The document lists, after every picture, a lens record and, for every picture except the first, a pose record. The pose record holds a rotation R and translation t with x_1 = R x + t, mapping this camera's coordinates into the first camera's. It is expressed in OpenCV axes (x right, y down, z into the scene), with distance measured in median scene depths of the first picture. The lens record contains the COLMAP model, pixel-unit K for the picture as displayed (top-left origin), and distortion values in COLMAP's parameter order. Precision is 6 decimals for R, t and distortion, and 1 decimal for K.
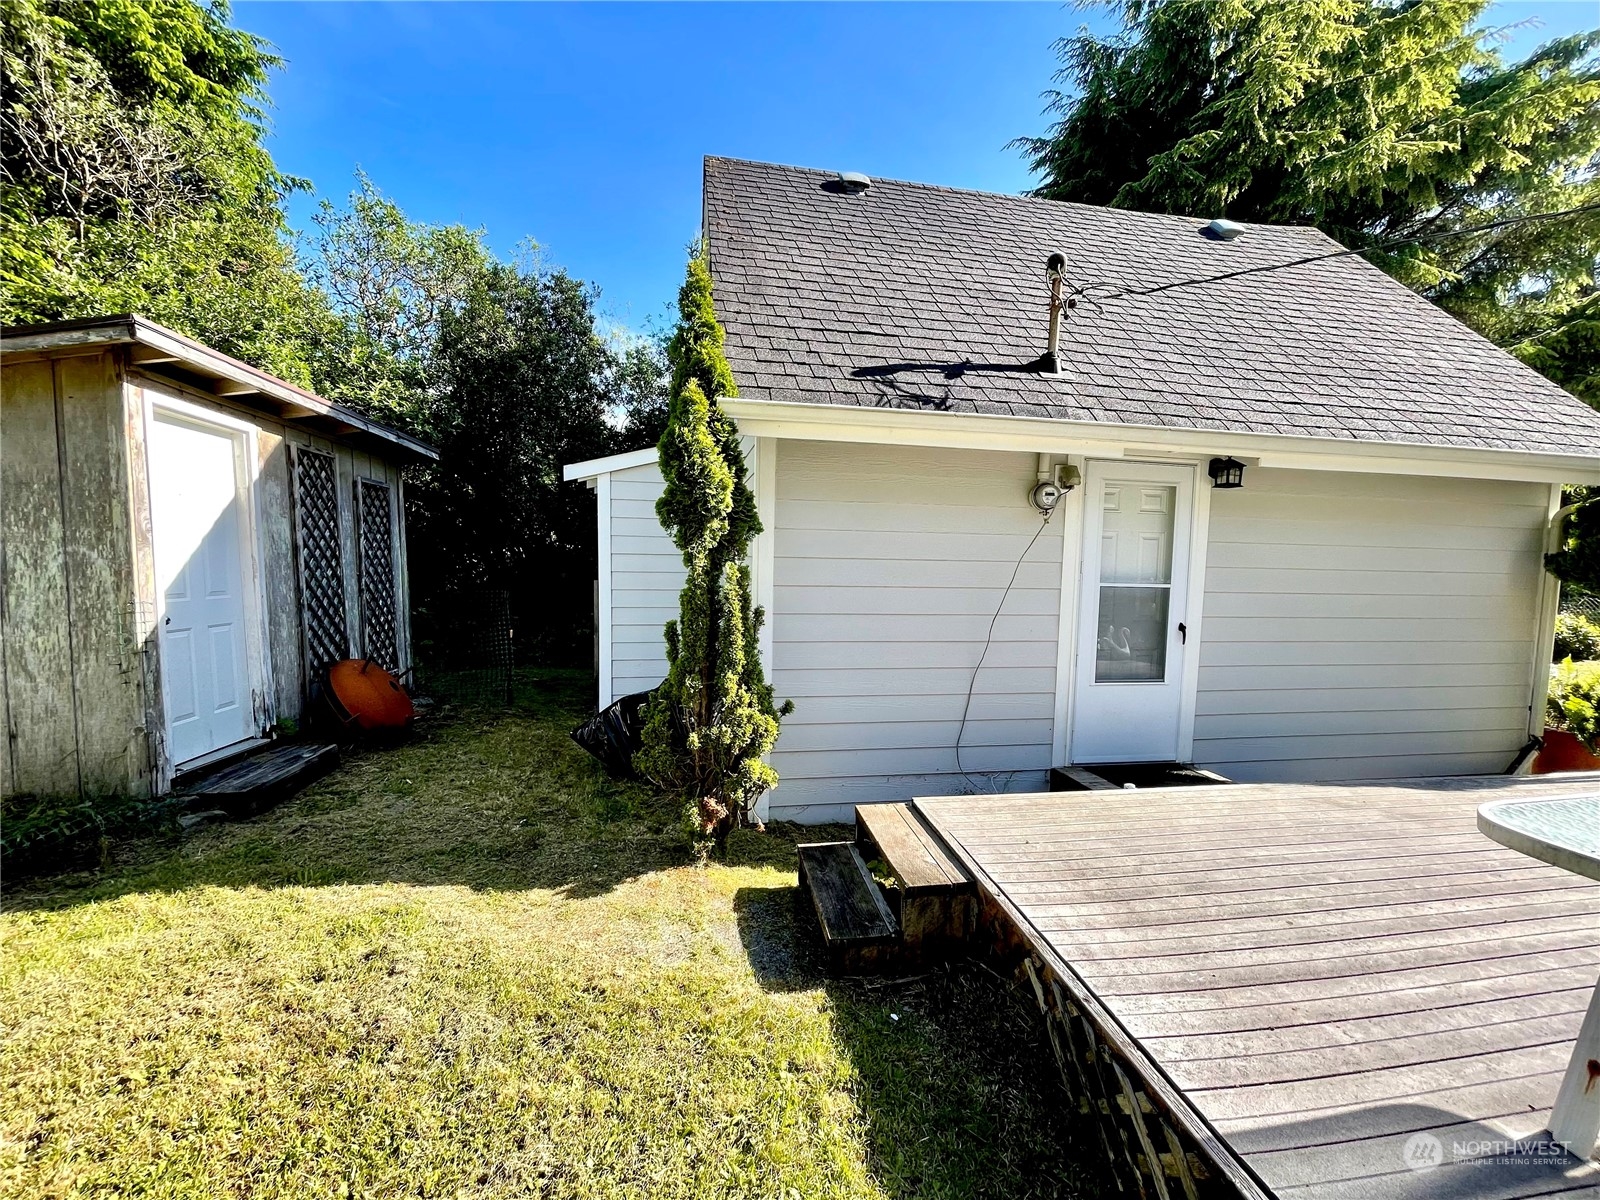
lens RADIAL K [[644.2, 0, 797.1], [0, 644.2, 600.3], [0, 0, 1]] dist [-0.001511, 0.000021]
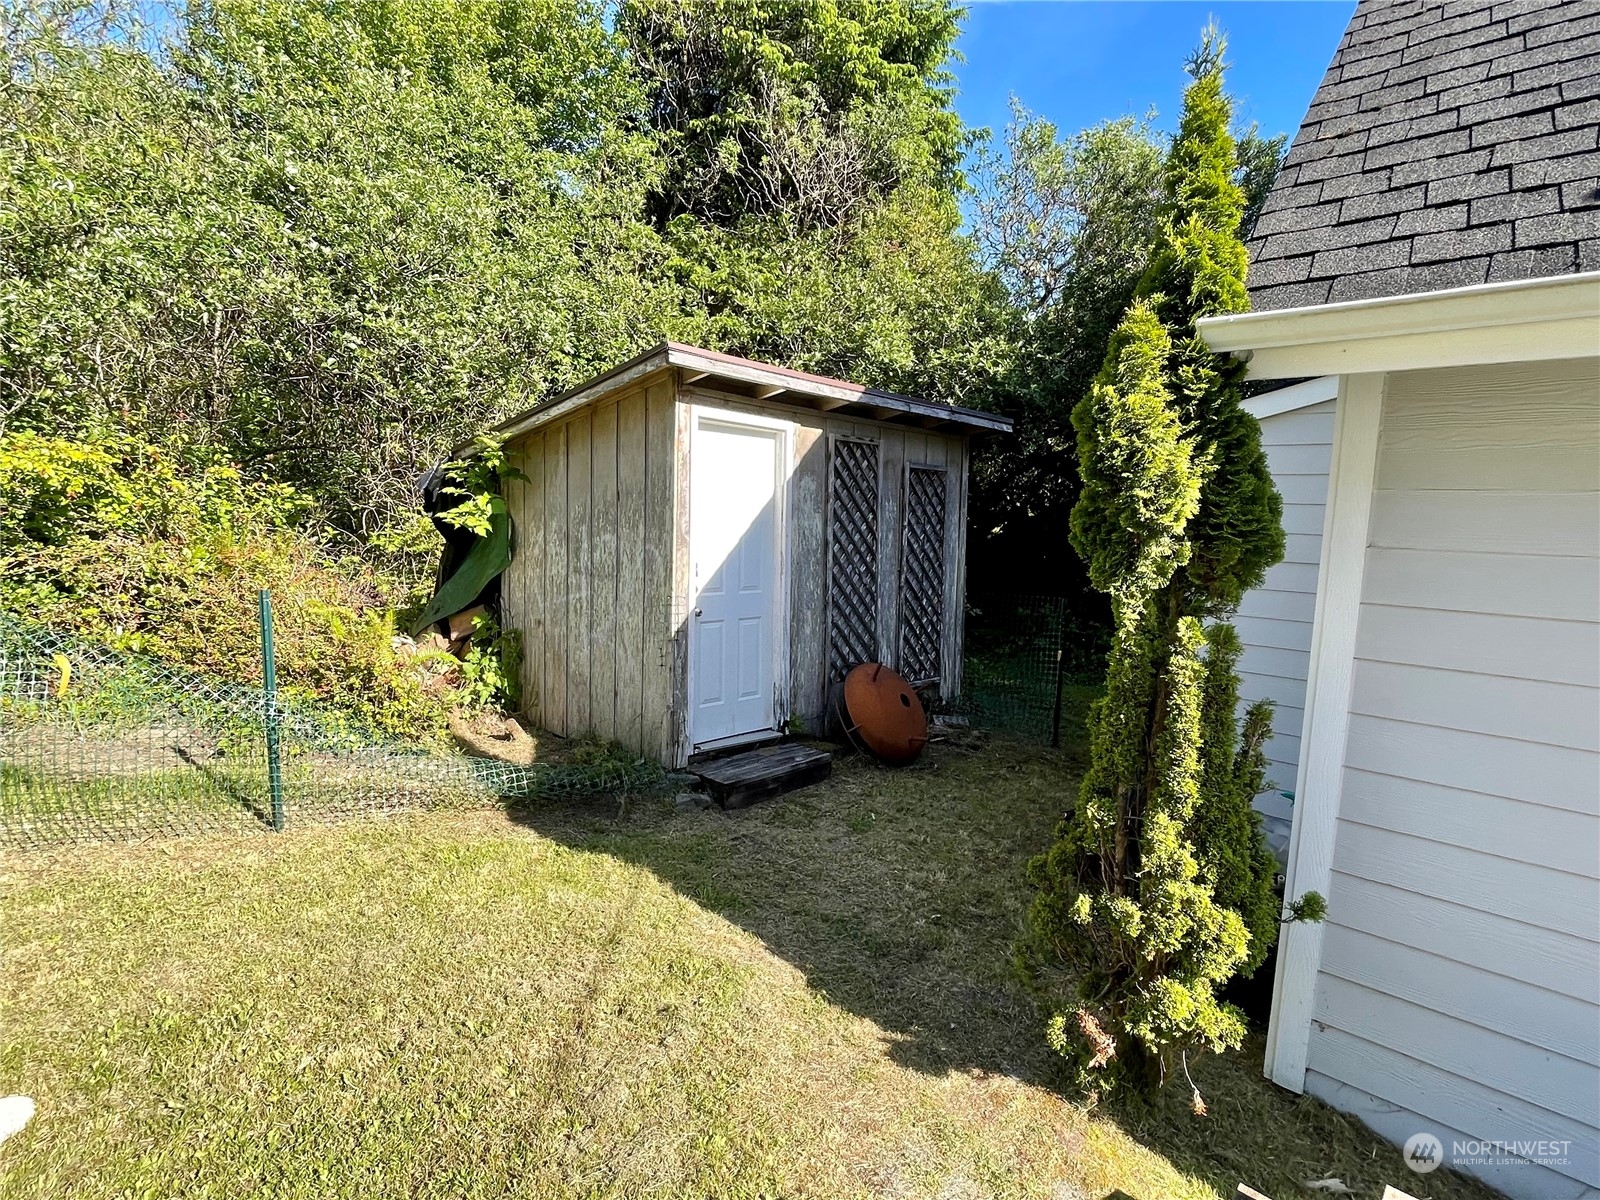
lens RADIAL K [[815.6, 0, 794.3], [0, 815.6, 597.7], [0, 0, 1]] dist [-0.001932, -0.000669]
pose [[0.604682, 0.087055, -0.791695, 0.218823], [-0.071538, 0.995927, 0.054873, -0.080648], [0.793248, 0.023456, 0.608447, 0.270810]]
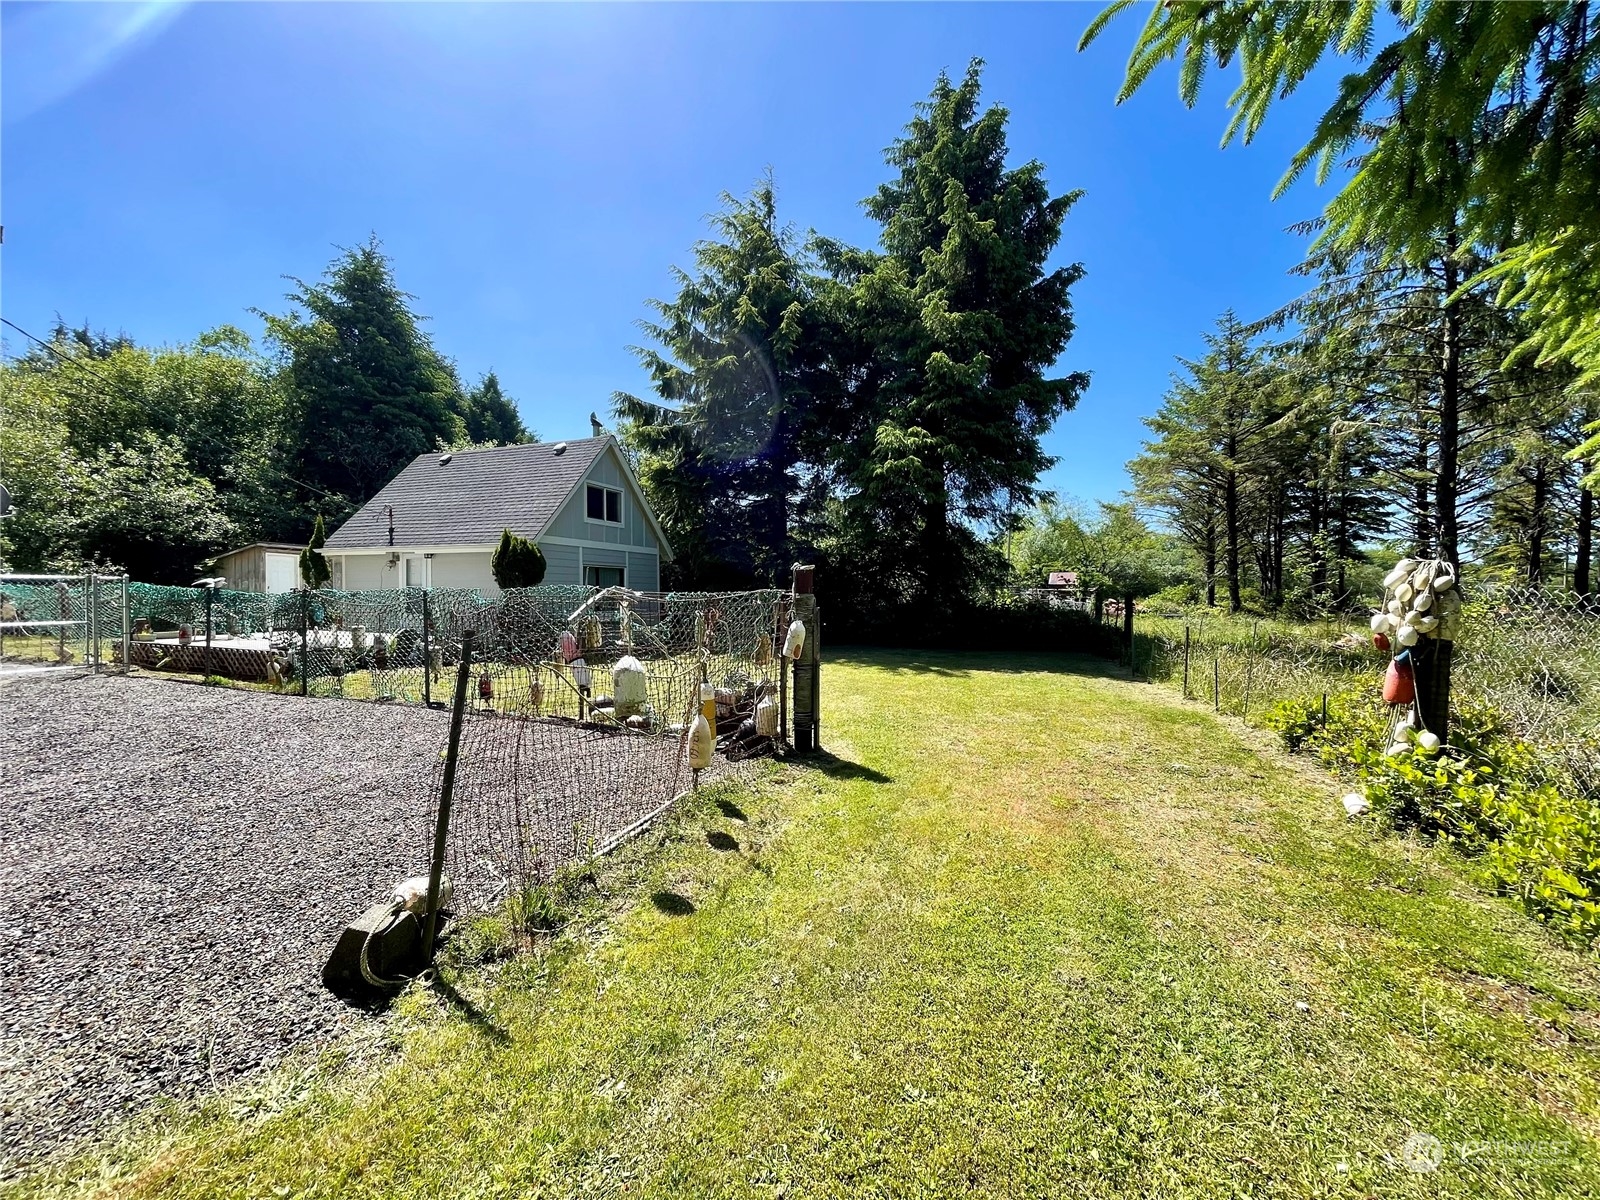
lens RADIAL K [[629.6, 0, 802.8], [0, 629.6, 605.2], [0, 0, 1]] dist [0.000504, -0.010030]
pose [[0.865828, -0.010344, -0.500234, 4.992155], [-0.015065, 0.998794, -0.046729, 0.255210], [0.500114, 0.047995, 0.864628, -1.147229]]
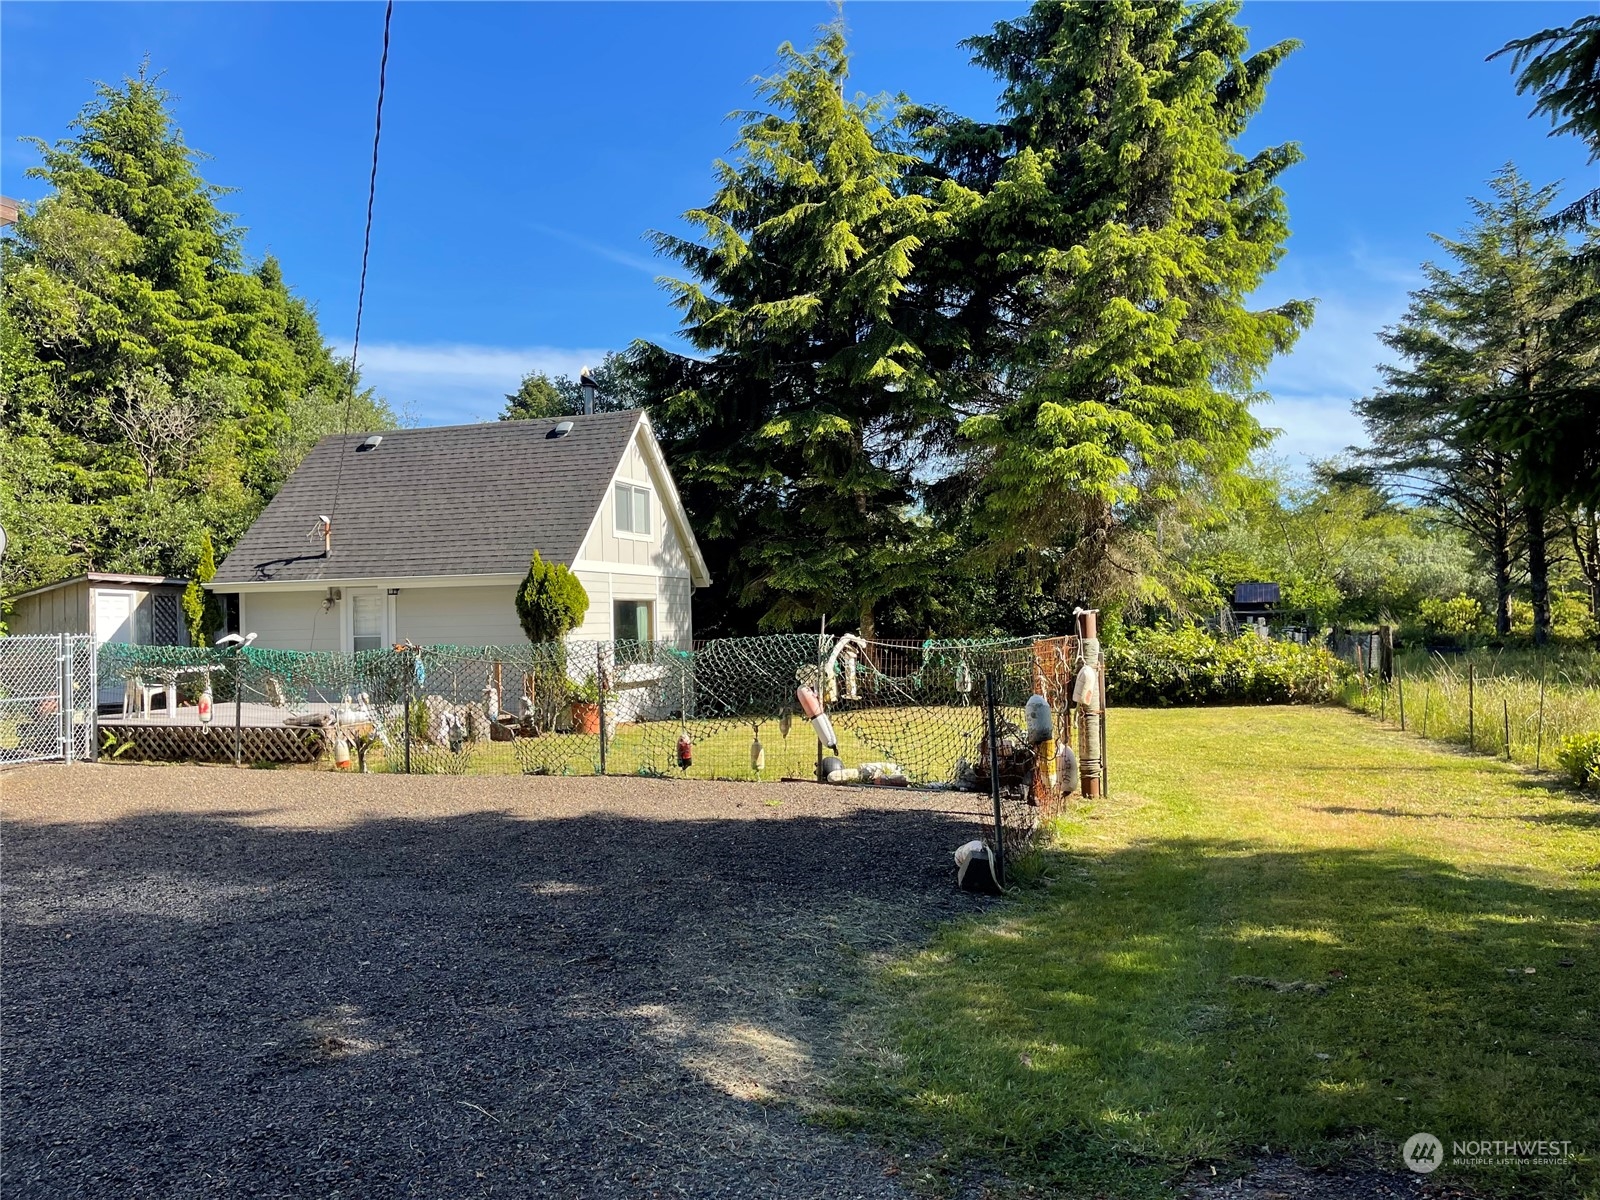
lens RADIAL K [[1195.7, 0, 842.6], [0, 1195.7, 604.1], [0, 0, 1]] dist [0.004750, -0.000457]
pose [[0.897762, -0.046631, -0.438005, 4.972078], [0.010683, 0.996393, -0.084181, 0.308556], [0.440351, 0.070895, 0.895022, -2.742008]]
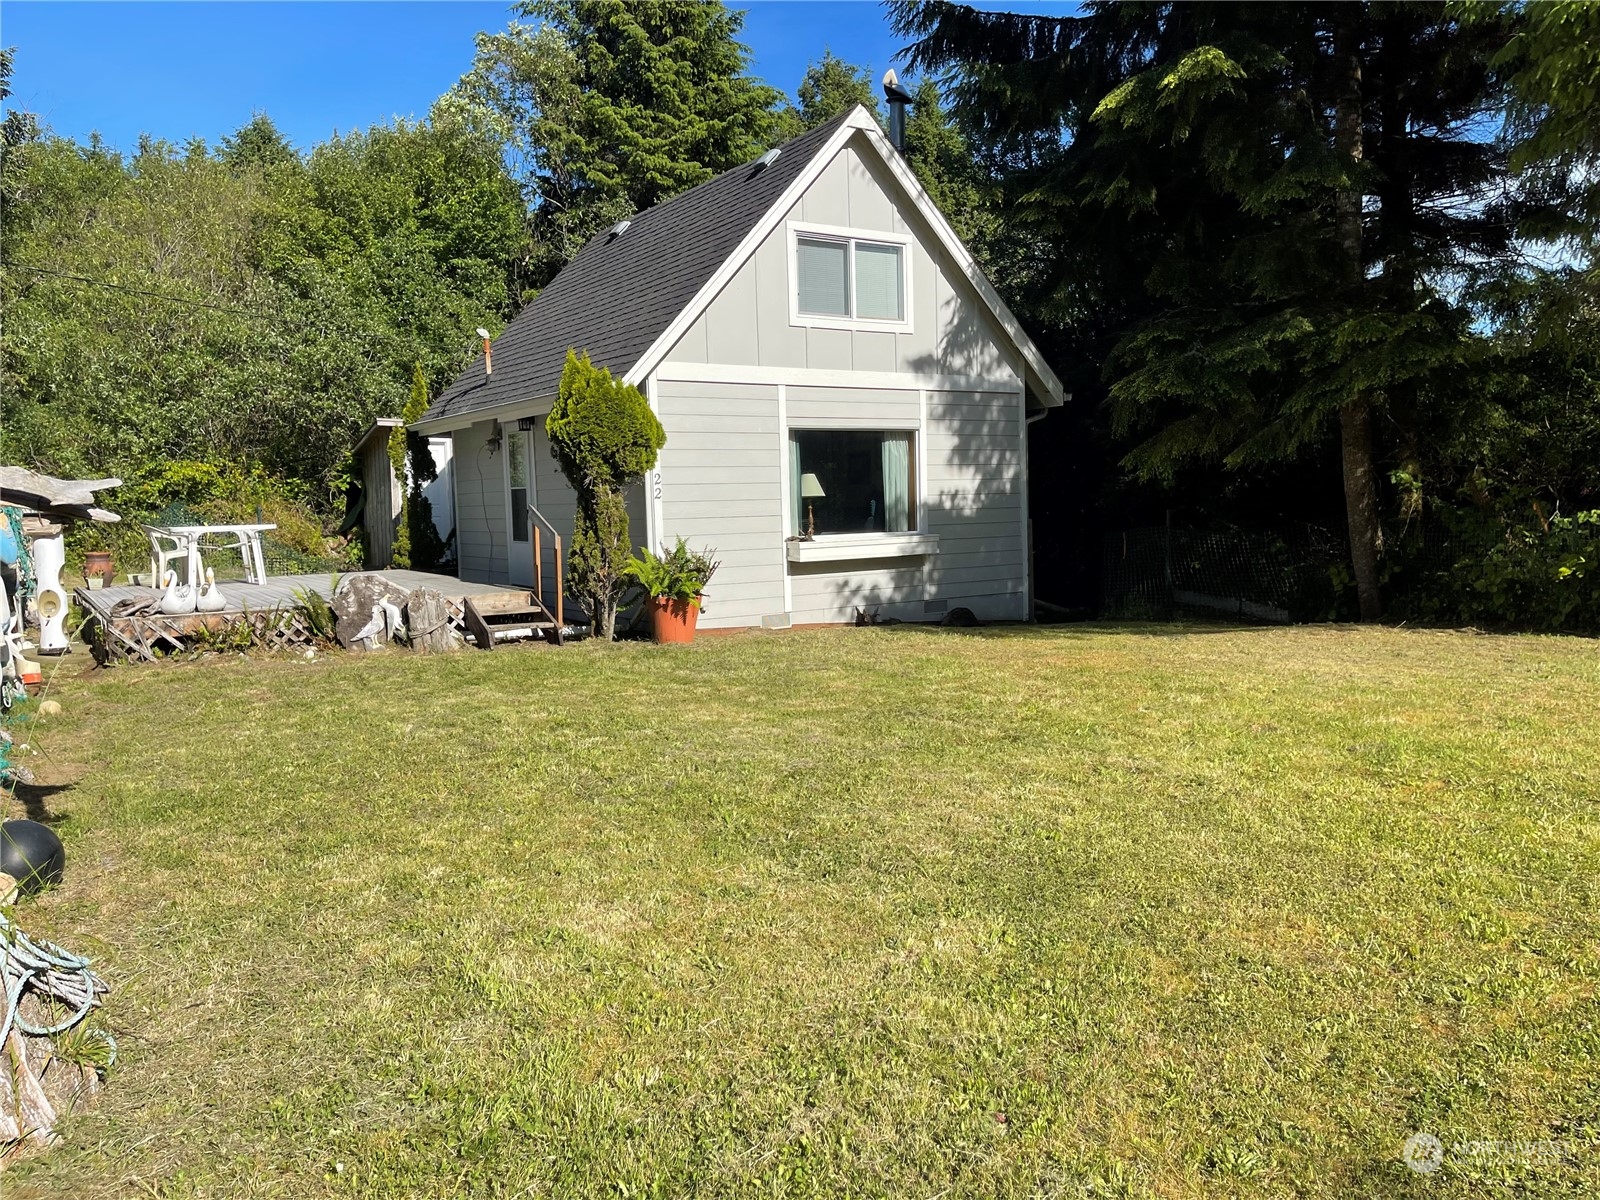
lens RADIAL K [[1225.0, 0, 831.4], [0, 1225.0, 605.0], [0, 0, 1]] dist [0.030028, -0.000424]
pose [[0.405653, 0.045423, -0.912898, 4.878496], [-0.030183, 0.998885, 0.036289, 0.186107], [0.913529, 0.012833, 0.406572, 0.474477]]
